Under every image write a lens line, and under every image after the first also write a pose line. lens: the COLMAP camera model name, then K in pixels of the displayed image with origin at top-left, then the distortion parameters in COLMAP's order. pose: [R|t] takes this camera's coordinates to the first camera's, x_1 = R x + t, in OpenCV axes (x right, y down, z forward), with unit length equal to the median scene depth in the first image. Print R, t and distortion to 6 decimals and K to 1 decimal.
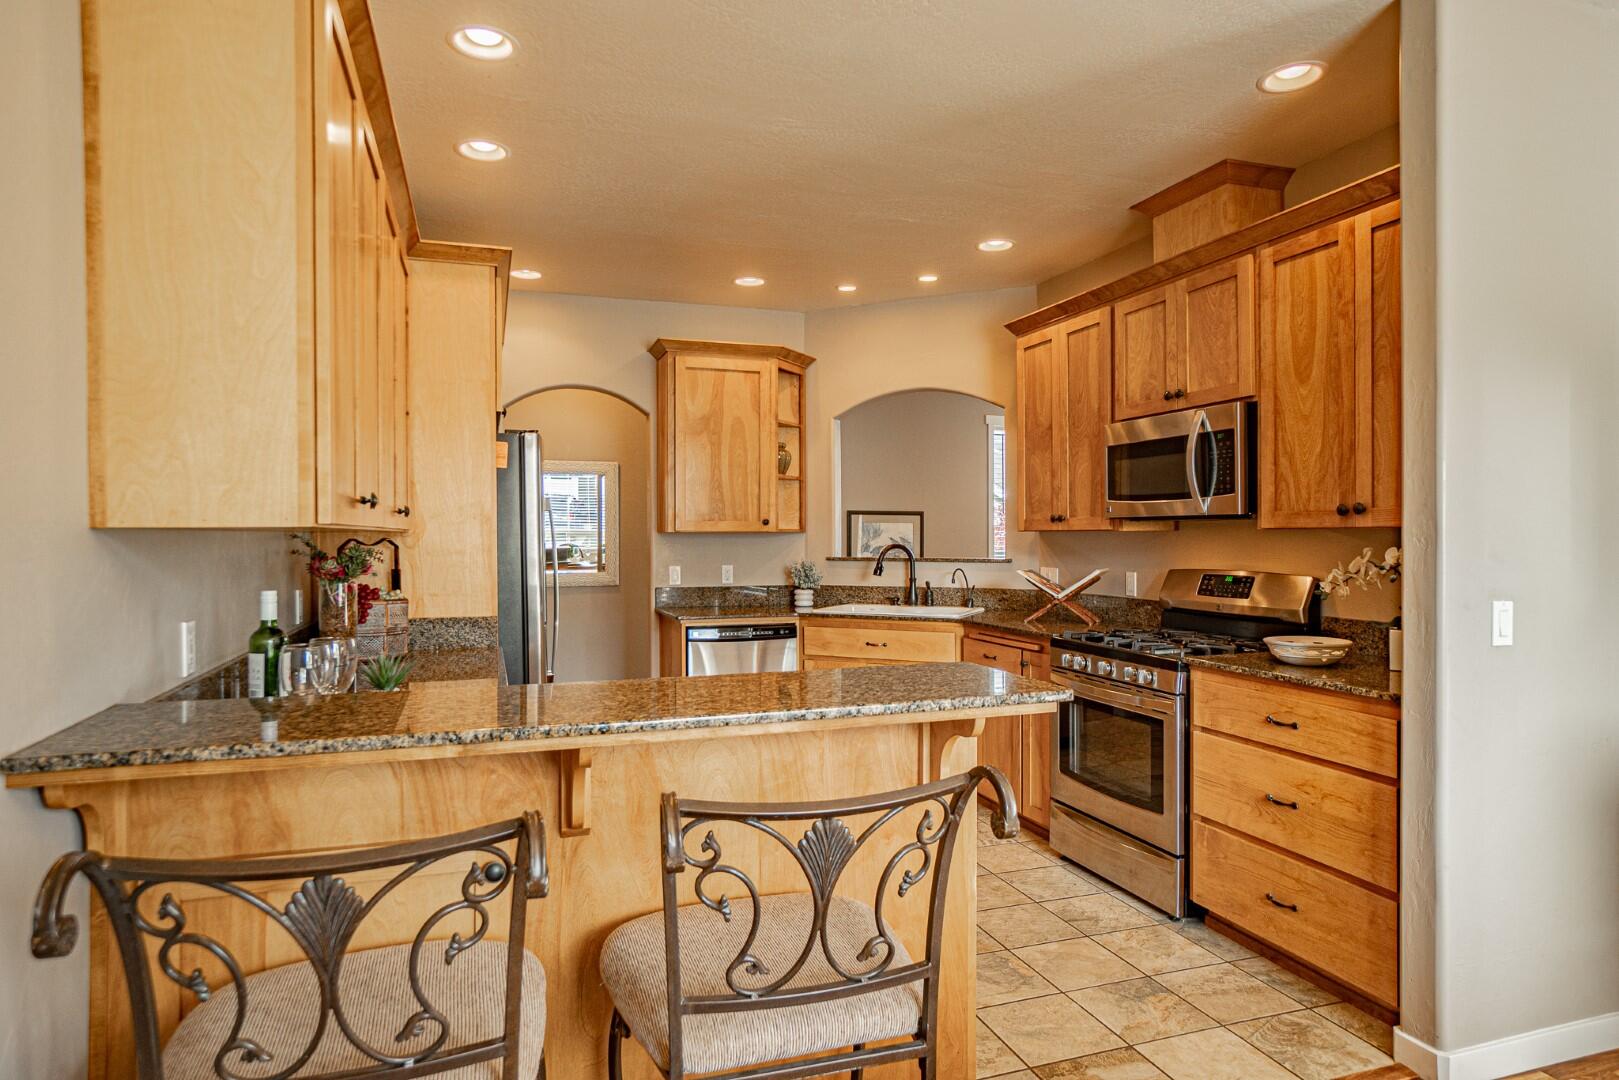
lens RADIAL K [[921.4, 0, 806.3], [0, 921.4, 544.4], [0, 0, 1]] dist [-0.014026, 0.010102]
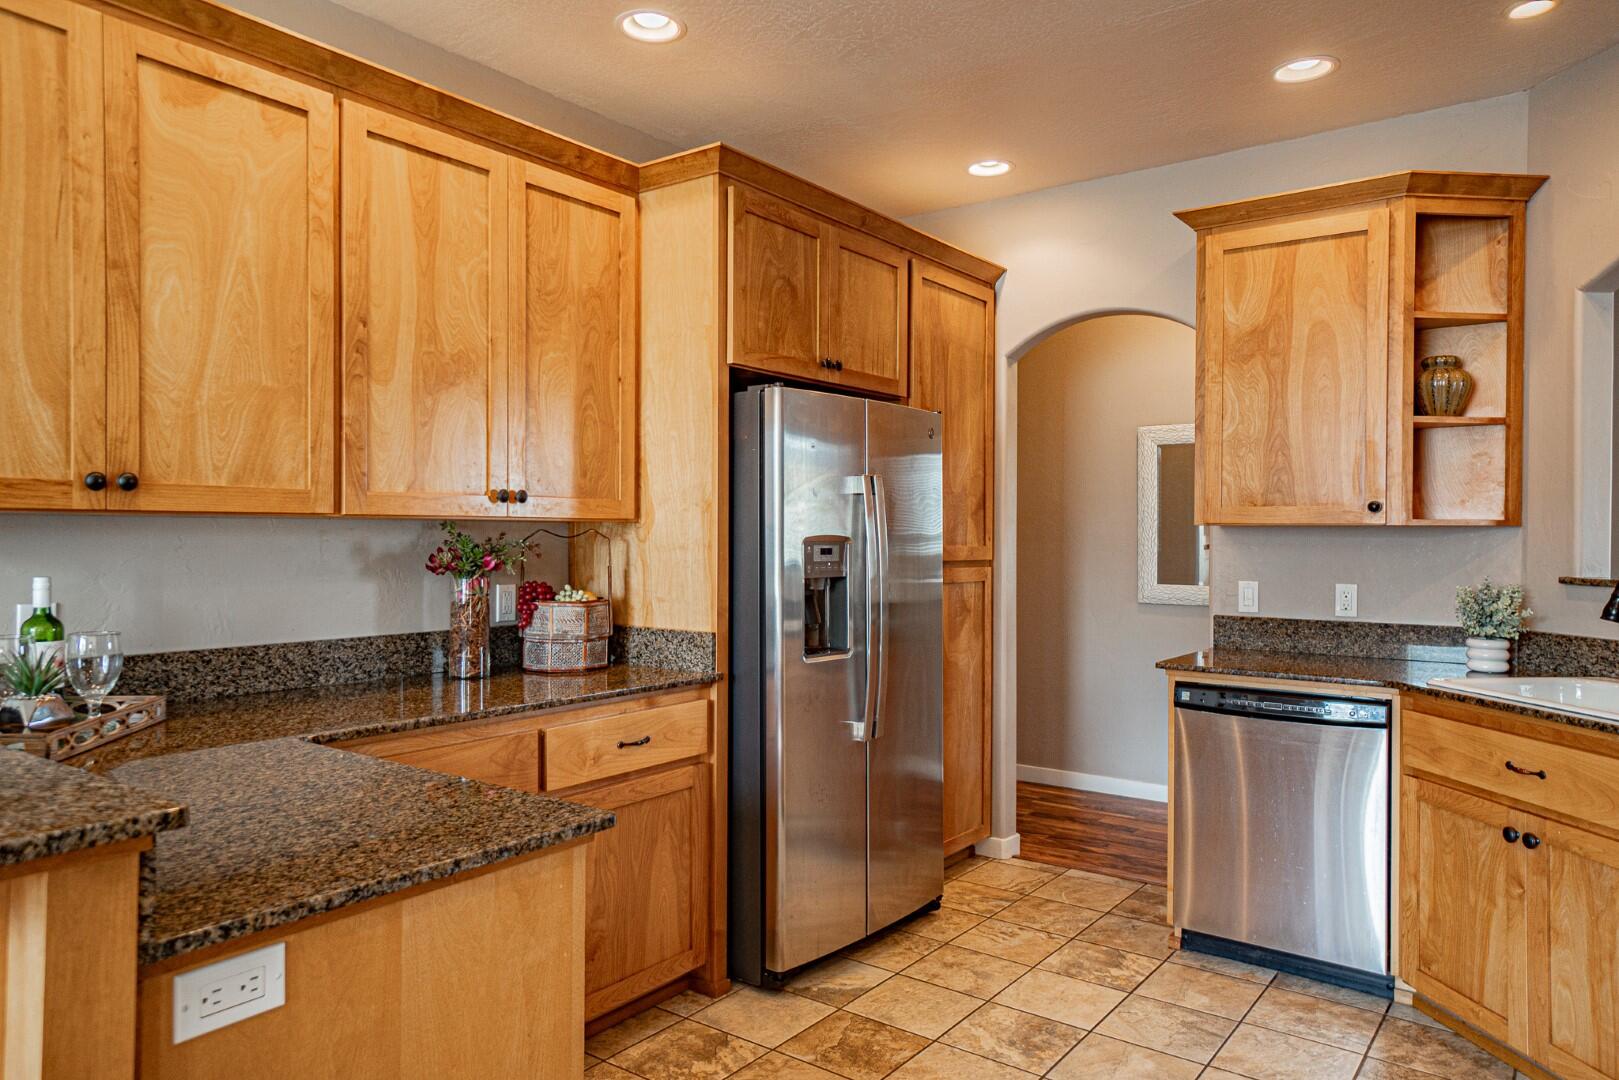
lens RADIAL K [[1058.9, 0, 804.6], [0, 1058.9, 542.0], [0, 0, 1]] dist [0.012934, 0.003180]
pose [[0.566048, 0.010077, -0.824311, 0.399447], [-0.014889, 0.999887, 0.001999, 0.000176], [0.824238, 0.011141, 0.566134, 0.531055]]
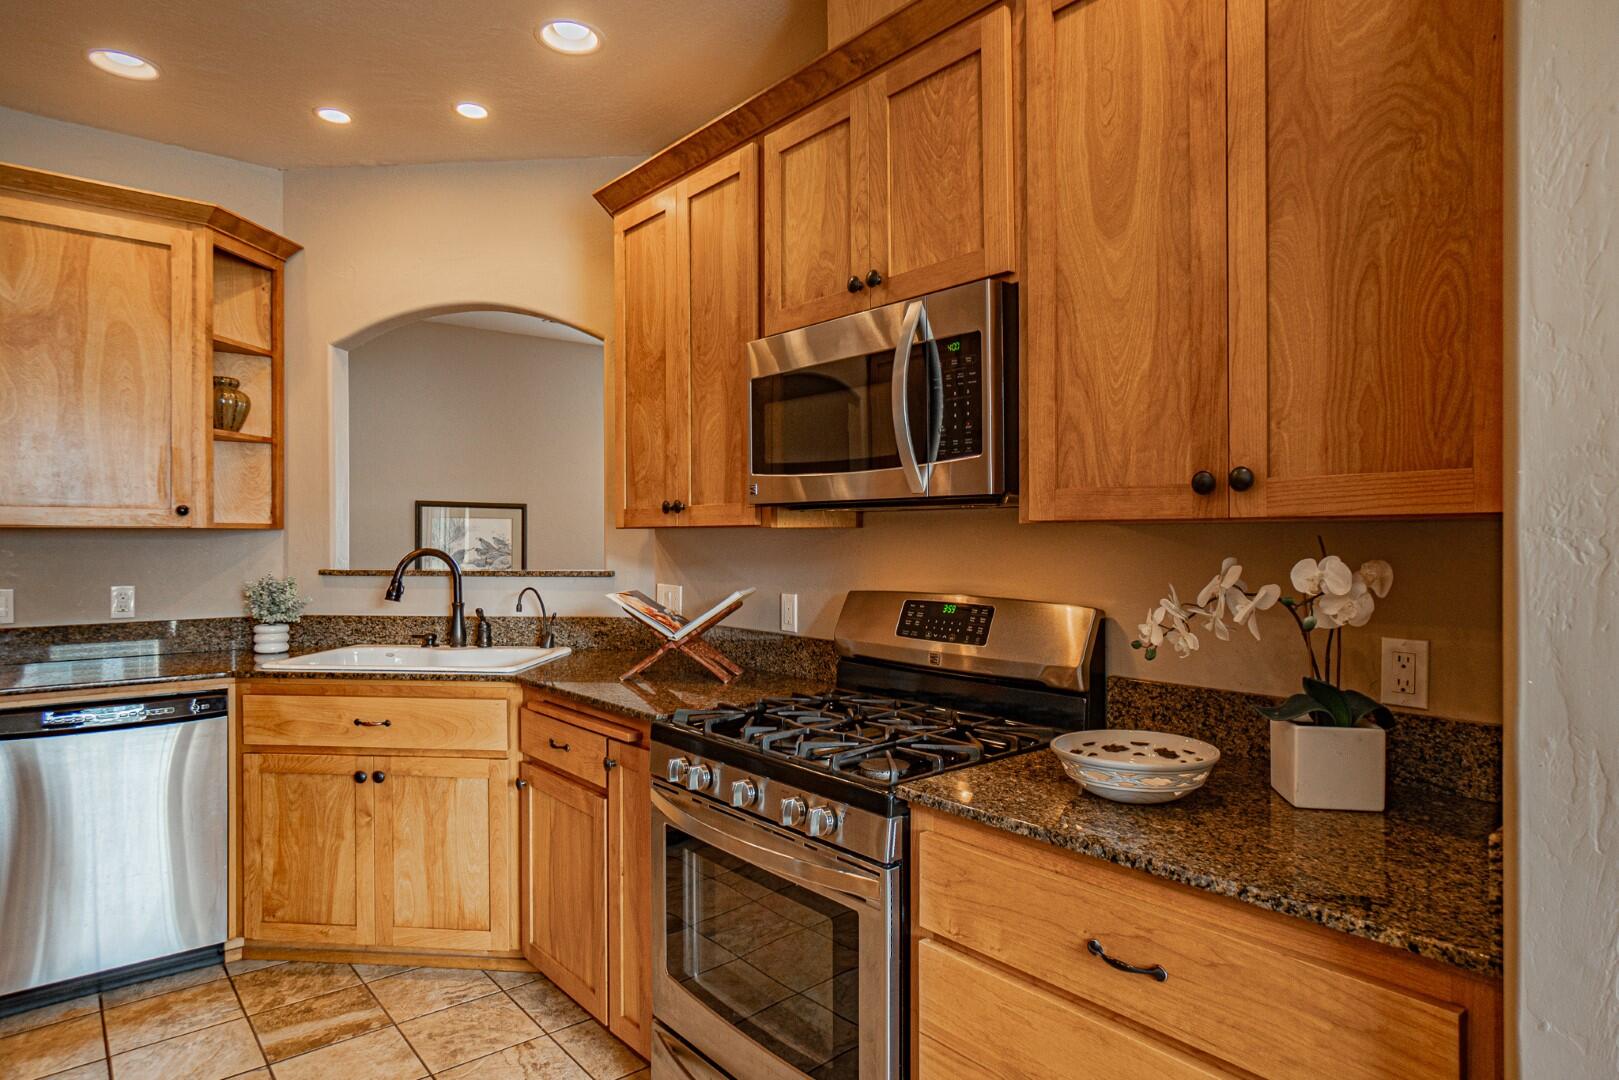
lens RADIAL K [[921.4, 0, 805.0], [0, 921.4, 539.7], [0, 0, 1]] dist [-0.014026, 0.010102]
pose [[0.933678, 0.000839, 0.358112, 0.160277], [0.001341, 0.999982, -0.005838, -0.003545], [-0.358110, 0.005931, 0.933660, 0.474171]]
